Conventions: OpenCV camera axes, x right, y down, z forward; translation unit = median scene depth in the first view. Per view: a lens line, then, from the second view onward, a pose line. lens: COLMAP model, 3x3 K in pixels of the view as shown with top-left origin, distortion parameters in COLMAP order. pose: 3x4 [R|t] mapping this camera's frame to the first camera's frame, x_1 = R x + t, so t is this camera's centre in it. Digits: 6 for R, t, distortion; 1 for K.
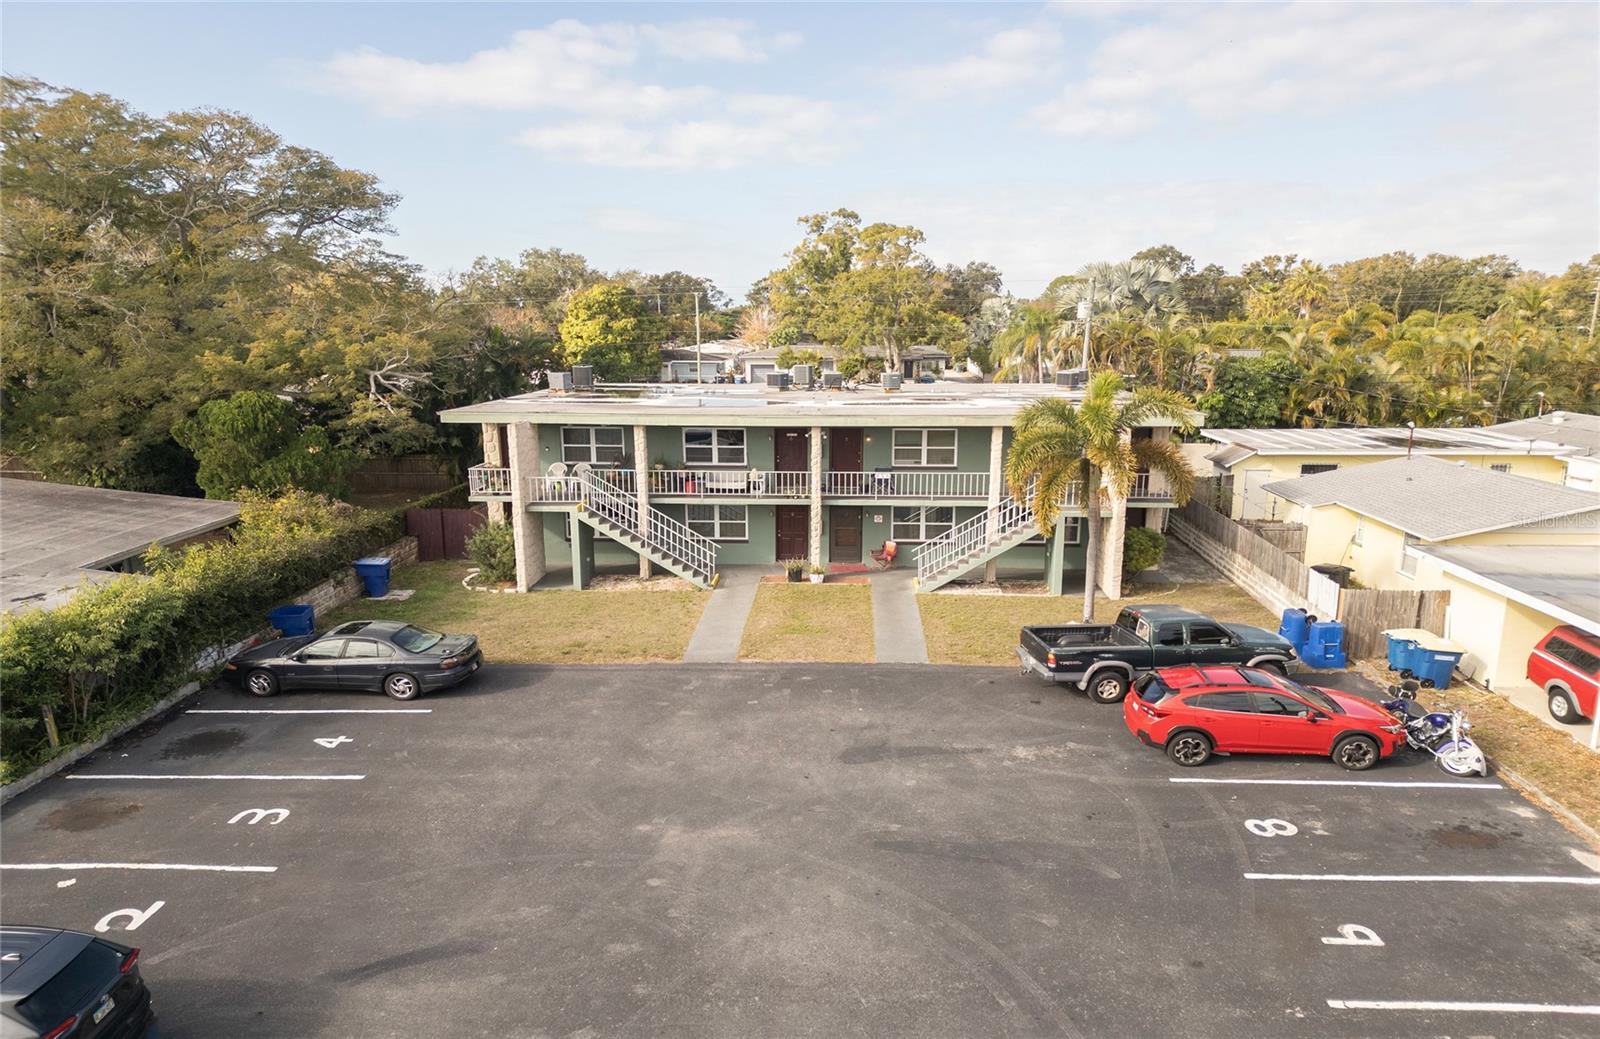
lens RADIAL K [[1112.8, 0, 816.9], [0, 1112.8, 547.3], [0, 0, 1]] dist [0.078122, -0.096531]
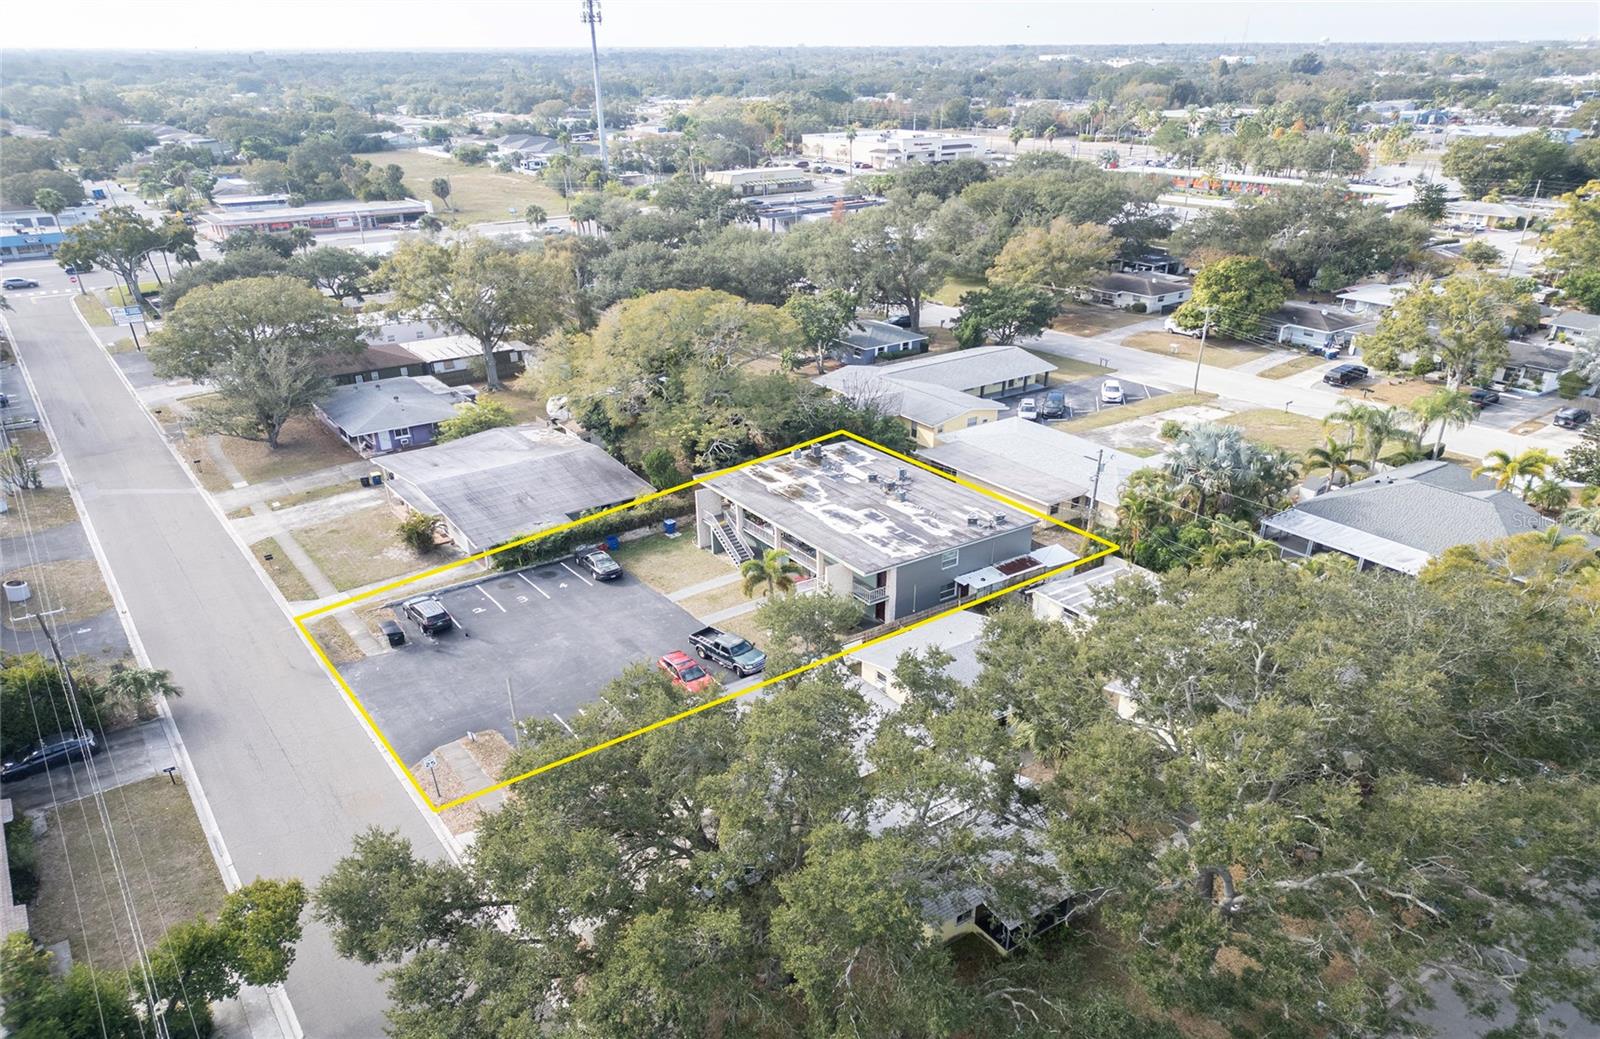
lens RADIAL K [[1112.8, 0, 816.9], [0, 1112.8, 547.3], [0, 0, 1]] dist [0.078122, -0.096531]
pose [[0.617088, 0.317034, -0.720203, 1.508429], [-0.159876, 0.946671, 0.279739, -0.619570], [0.770482, -0.057480, 0.634865, -0.390256]]
